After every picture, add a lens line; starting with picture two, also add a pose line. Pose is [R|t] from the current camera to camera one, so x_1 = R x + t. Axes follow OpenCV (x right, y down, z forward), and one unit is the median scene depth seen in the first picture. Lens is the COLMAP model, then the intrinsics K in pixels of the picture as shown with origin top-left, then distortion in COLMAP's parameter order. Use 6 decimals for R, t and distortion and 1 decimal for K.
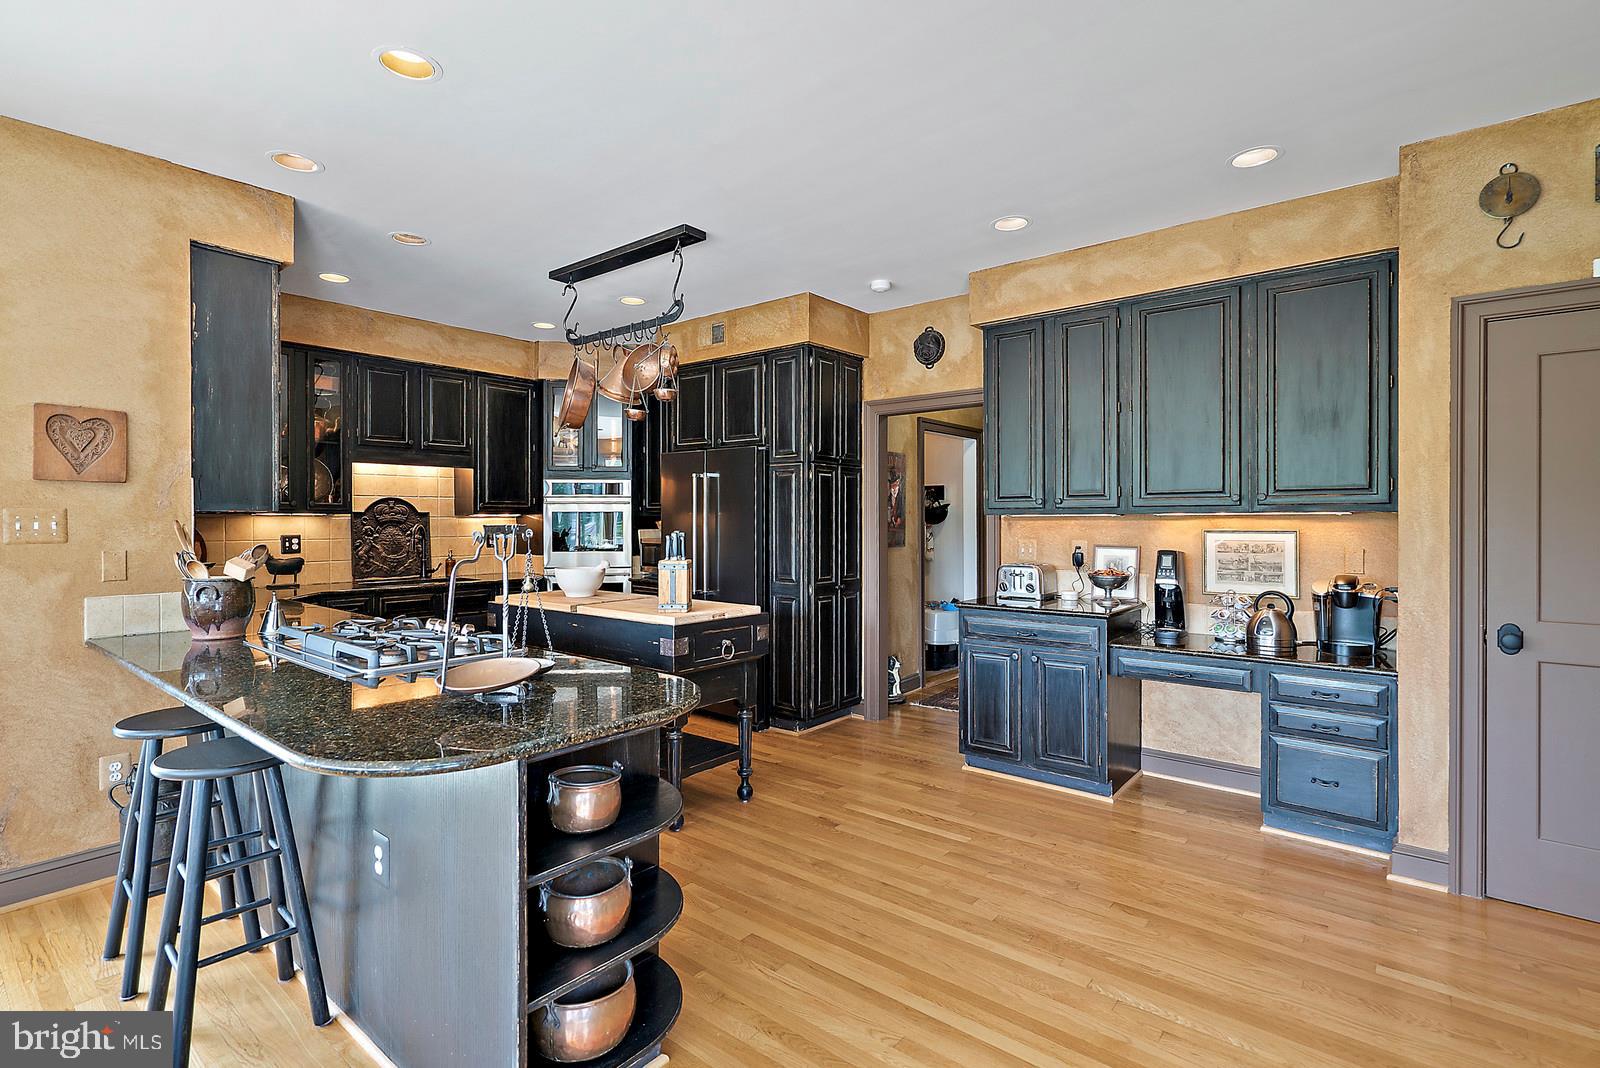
lens RADIAL K [[759.0, 0, 796.0], [0, 759.0, 518.0], [0, 0, 1]] dist [-0.008946, 0.004614]
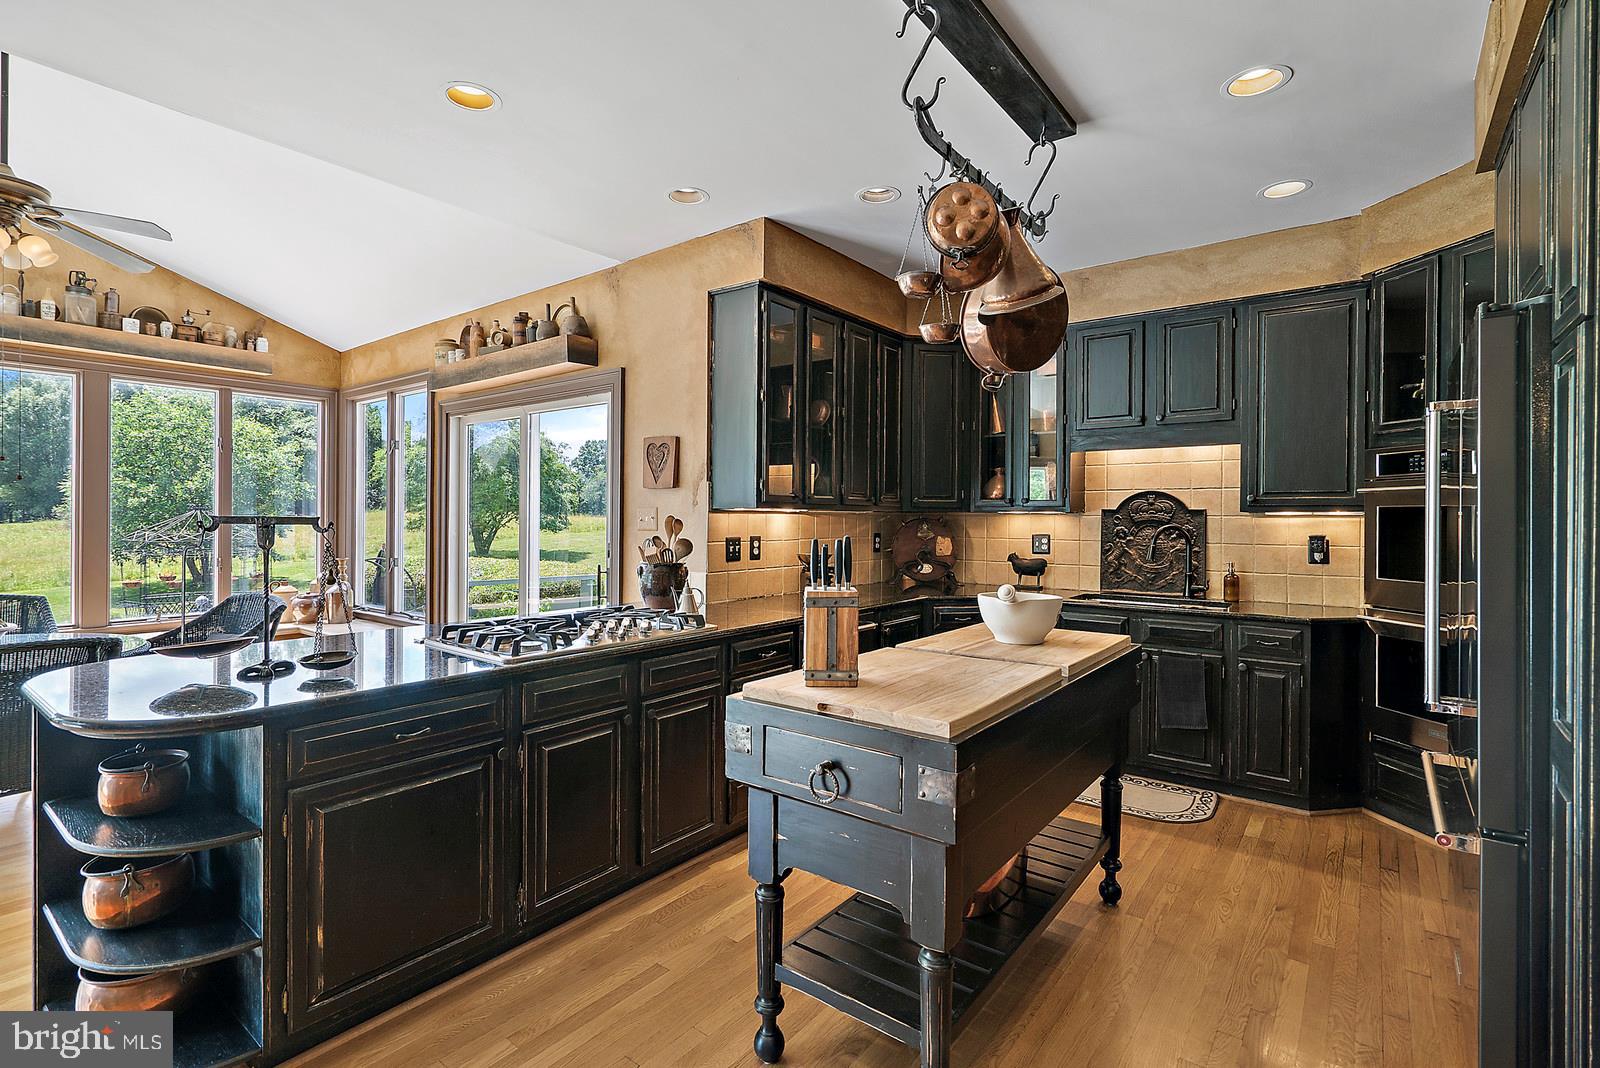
lens RADIAL K [[759.0, 0, 789.1], [0, 759.0, 519.9], [0, 0, 1]] dist [-0.008946, 0.004614]
pose [[0.020231, 0.005062, -0.999783, 0.278760], [-0.005647, 0.999972, 0.004948, 0.001539], [0.999779, 0.005546, 0.020259, 0.675542]]
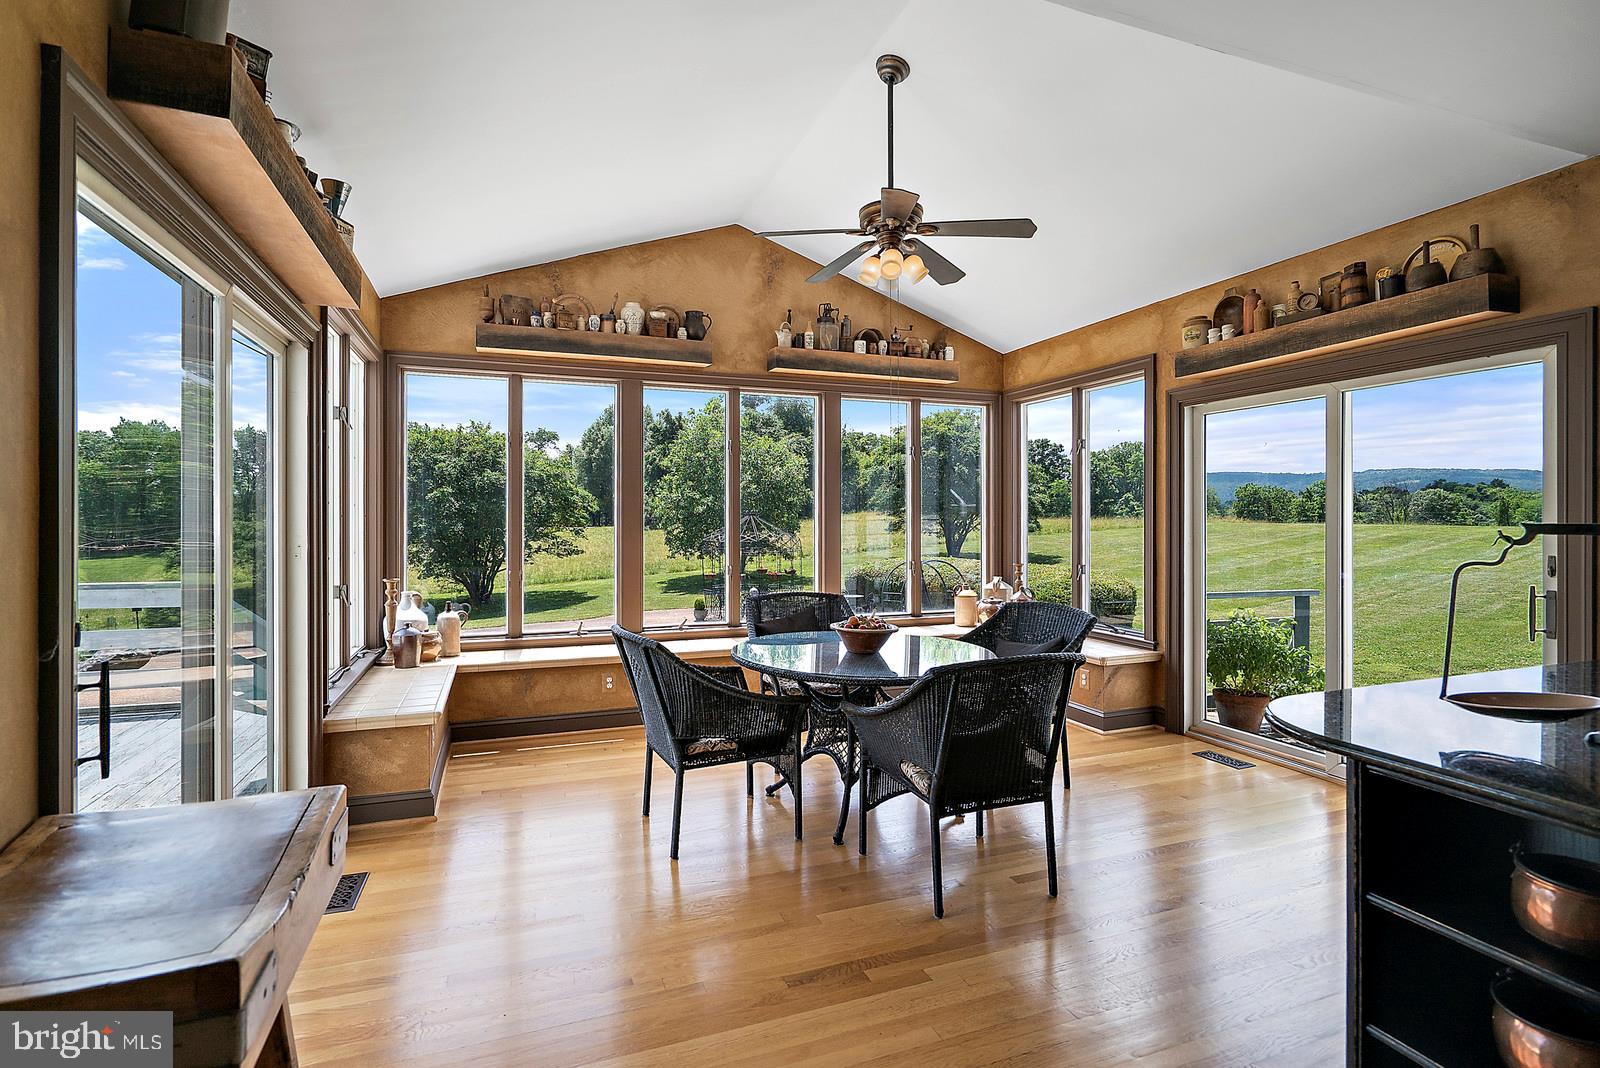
lens RADIAL K [[759.0, 0, 786.2], [0, 759.0, 516.9], [0, 0, 1]] dist [-0.008946, 0.004614]
pose [[-0.507250, 0.000617, -0.861799, 0.258252], [0.002277, 0.999997, -0.000624, 0.000212], [0.861796, -0.002279, -0.507250, 0.262148]]
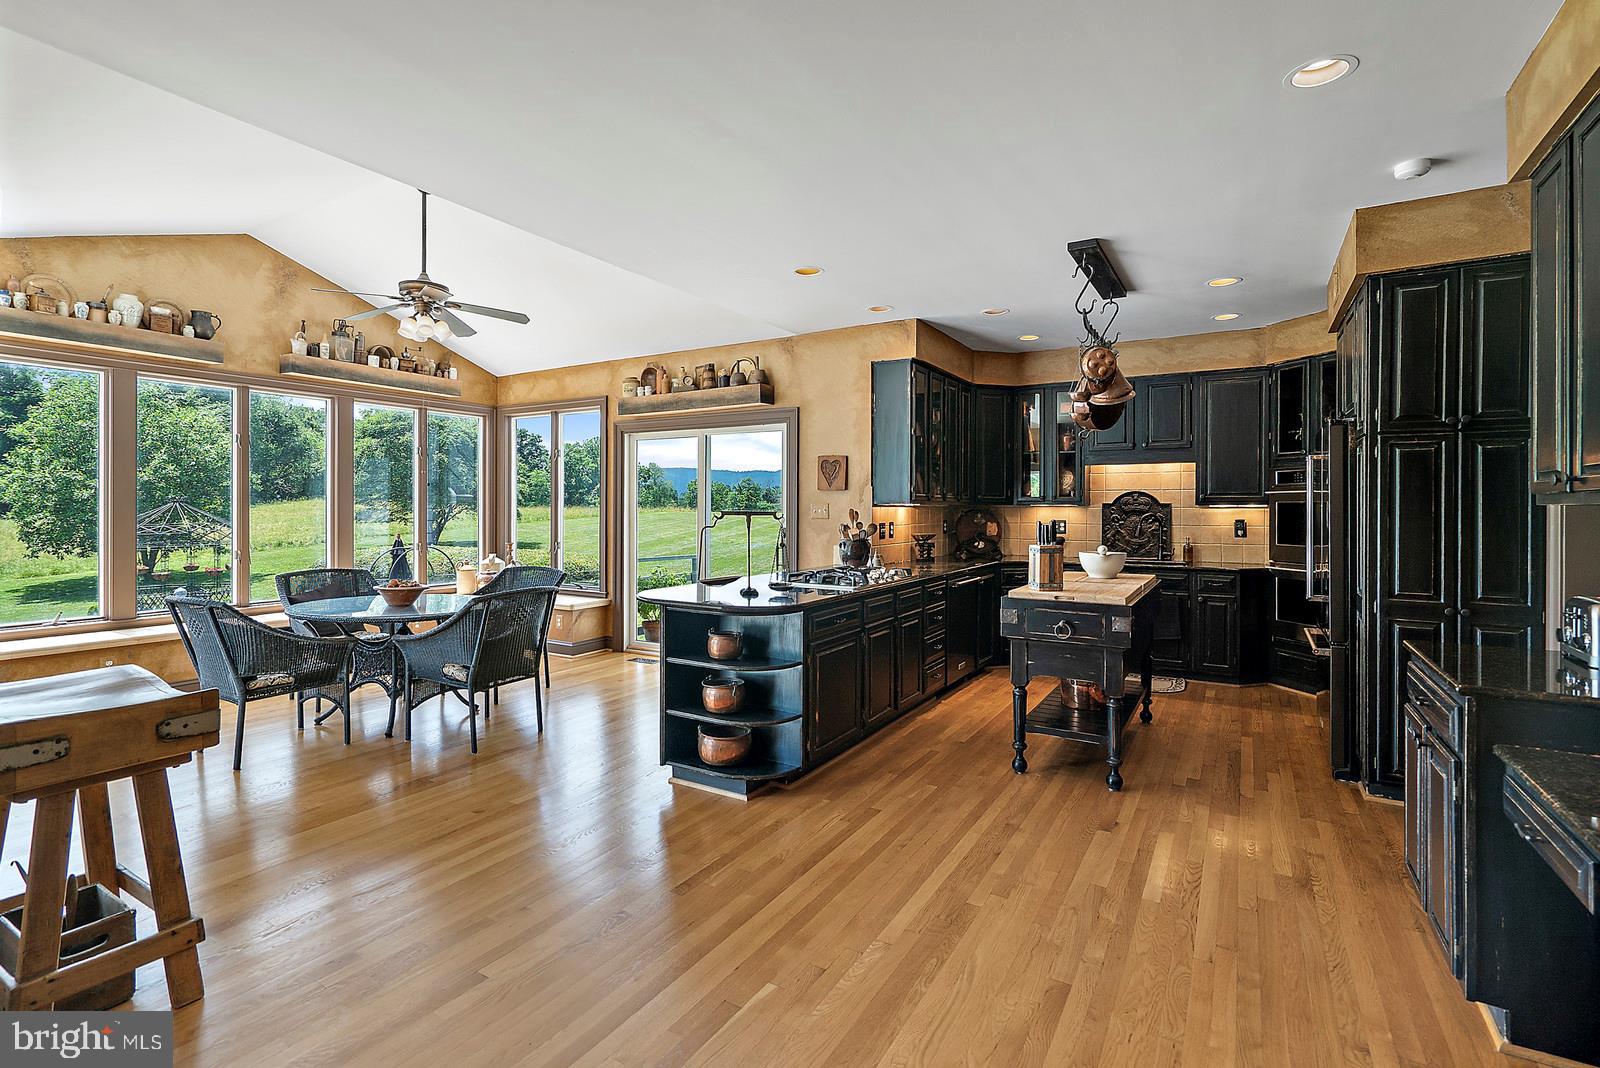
lens RADIAL K [[759.0, 0, 792.4], [0, 759.0, 508.8], [0, 0, 1]] dist [-0.008946, 0.004614]
pose [[0.138023, 0.003829, -0.990422, 0.650671], [-0.002525, 0.999991, 0.003515, -0.002113], [0.990426, 0.002016, 0.138031, 0.327815]]
